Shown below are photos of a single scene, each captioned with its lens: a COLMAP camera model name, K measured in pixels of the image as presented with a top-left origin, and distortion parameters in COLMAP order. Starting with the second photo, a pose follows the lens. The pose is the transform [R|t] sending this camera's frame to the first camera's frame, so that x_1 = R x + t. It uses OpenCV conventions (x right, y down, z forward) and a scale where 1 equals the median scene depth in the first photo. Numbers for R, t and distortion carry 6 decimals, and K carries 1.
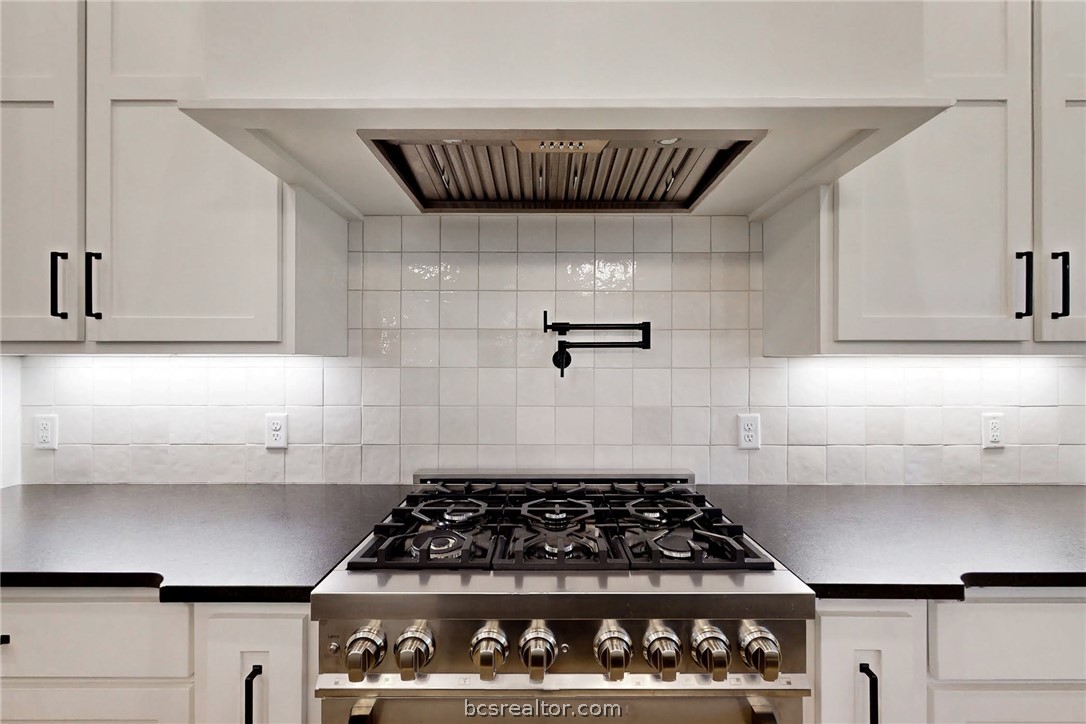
lens RADIAL K [[450.2, 0, 545.0], [0, 450.2, 362.2], [0, 0, 1]] dist [0.004418, 0.000345]
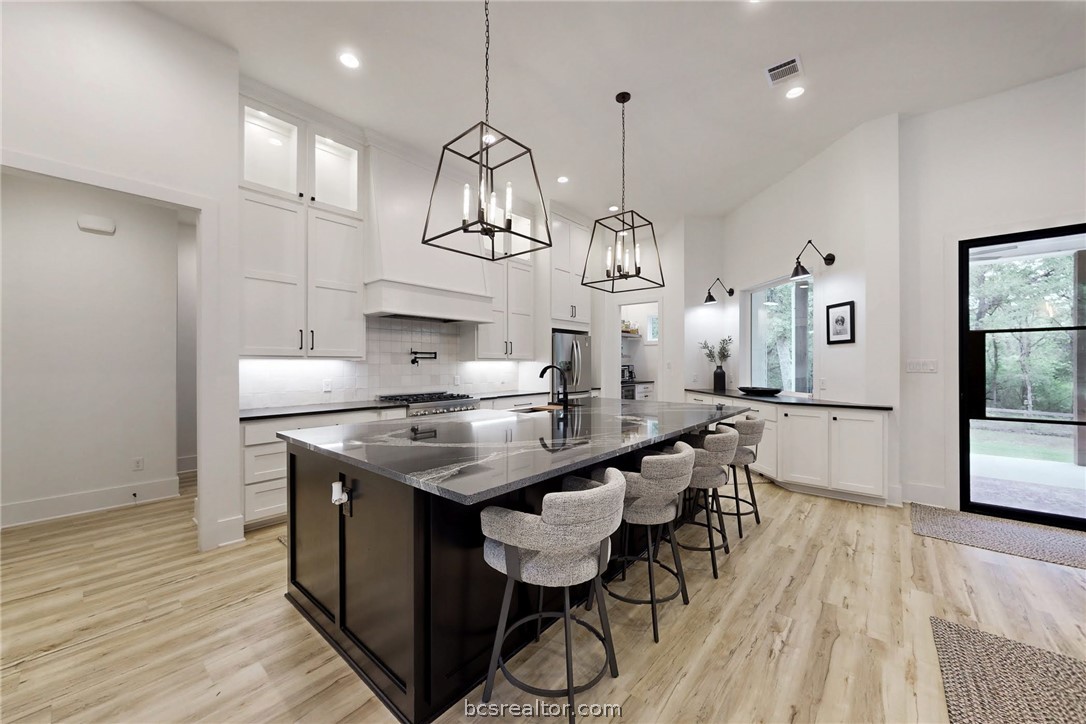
lens RADIAL K [[409.2, 0, 545.2], [0, 409.2, 360.3], [0, 0, 1]] dist [0.000251, -0.000112]
pose [[0.656259, 0.006456, 0.754508, -1.749329], [-0.009320, 0.999956, -0.000449, -0.025009], [-0.754478, -0.006737, 0.656291, -1.934213]]
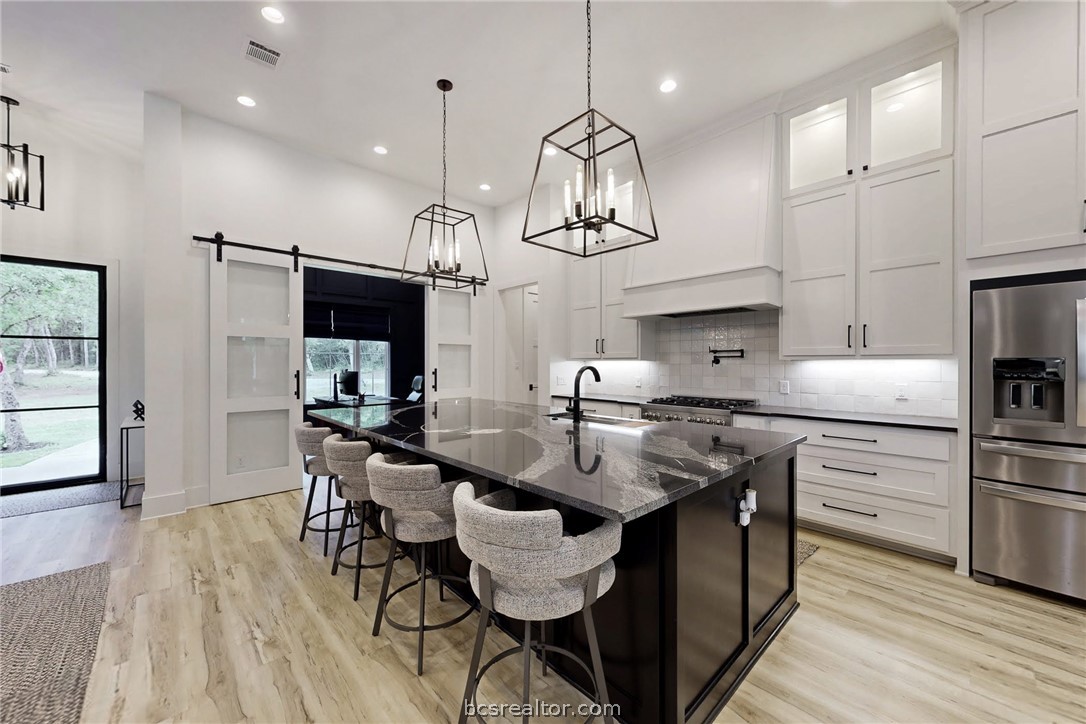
lens RADIAL K [[409.2, 0, 536.5], [0, 409.2, 363.7], [0, 0, 1]] dist [0.000251, -0.000112]
pose [[0.665569, 0.000637, -0.746336, 1.345518], [0.008346, 0.999931, 0.008296, -0.024787], [0.746290, -0.011751, 0.665517, -1.846499]]
